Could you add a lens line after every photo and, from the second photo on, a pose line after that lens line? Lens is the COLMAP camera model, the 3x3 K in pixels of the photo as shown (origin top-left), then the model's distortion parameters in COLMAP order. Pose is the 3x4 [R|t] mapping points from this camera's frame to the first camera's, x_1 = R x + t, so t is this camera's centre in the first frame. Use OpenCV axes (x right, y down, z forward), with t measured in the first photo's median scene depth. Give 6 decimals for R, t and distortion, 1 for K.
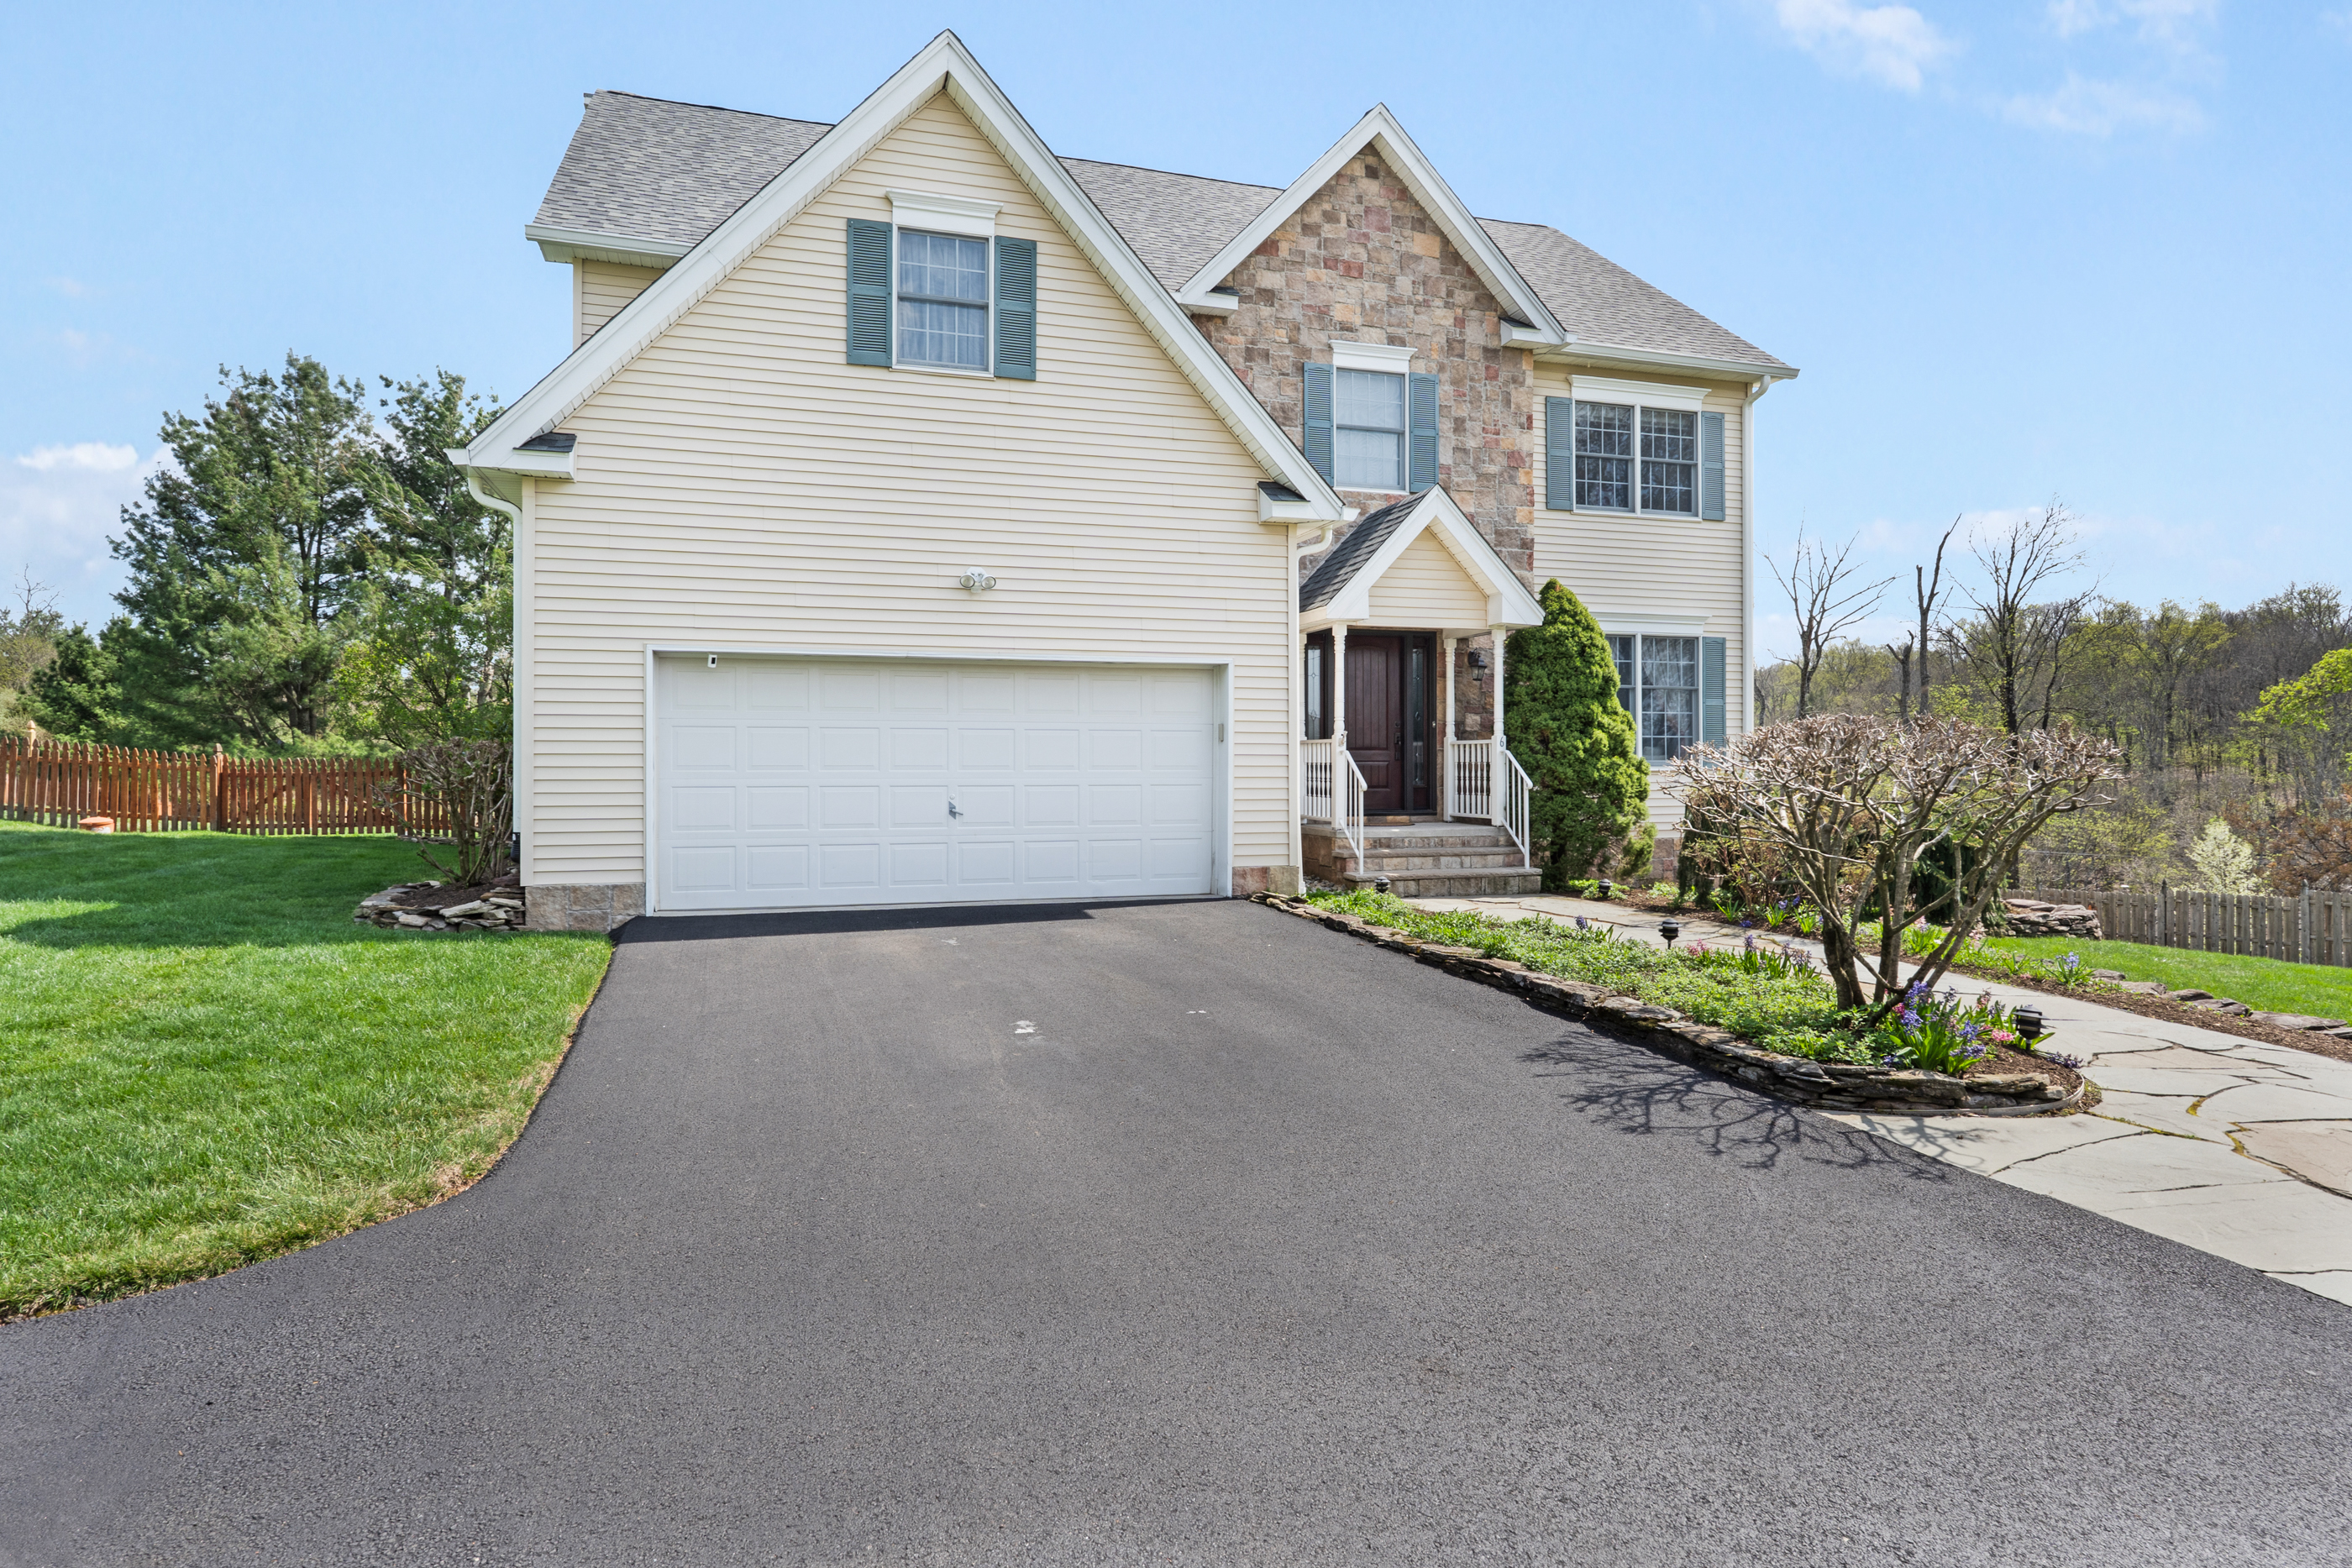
lens RADIAL K [[1328.7, 0, 1175.1], [0, 1328.7, 777.6], [0, 0, 1]] dist [-0.001462, 0.000024]
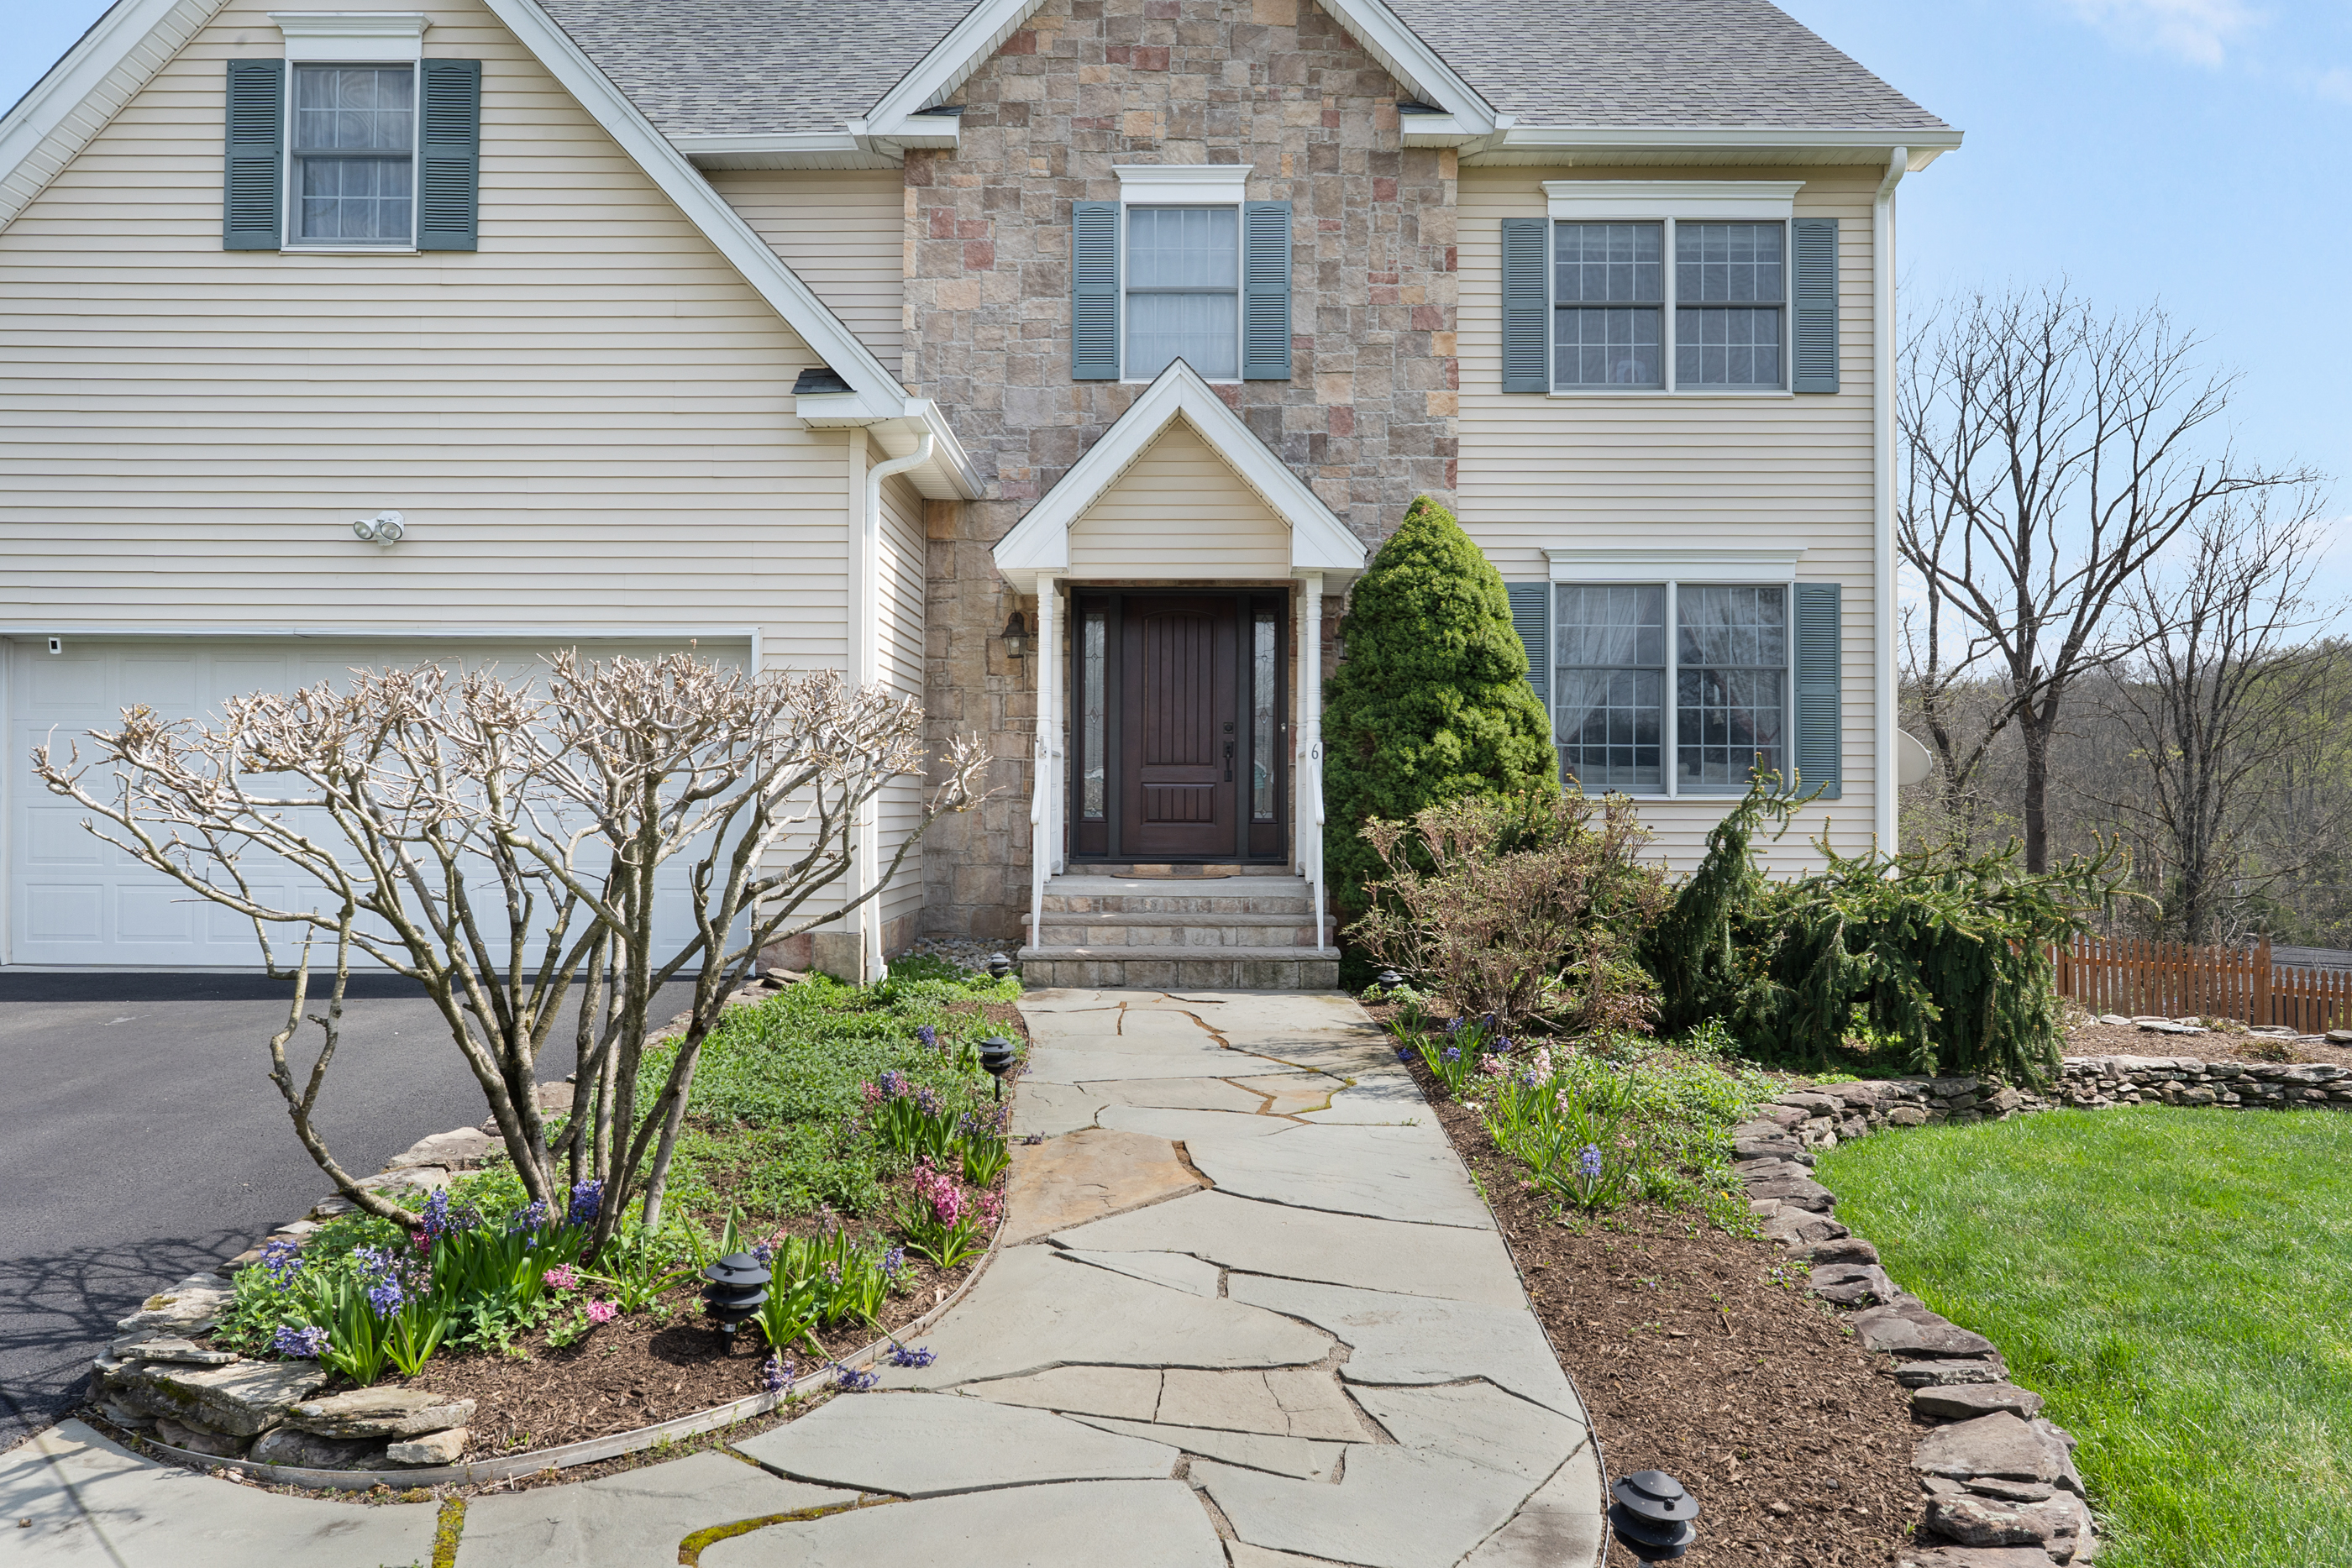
lens RADIAL K [[1675.7, 0, 1176.3], [0, 1675.7, 788.0], [0, 0, 1]] dist [0.000107, 0.003780]
pose [[0.948314, 0.002827, -0.317321, 0.419829], [-0.008677, 0.999817, -0.017024, 0.004864], [0.317215, 0.018898, 0.948165, 0.198704]]
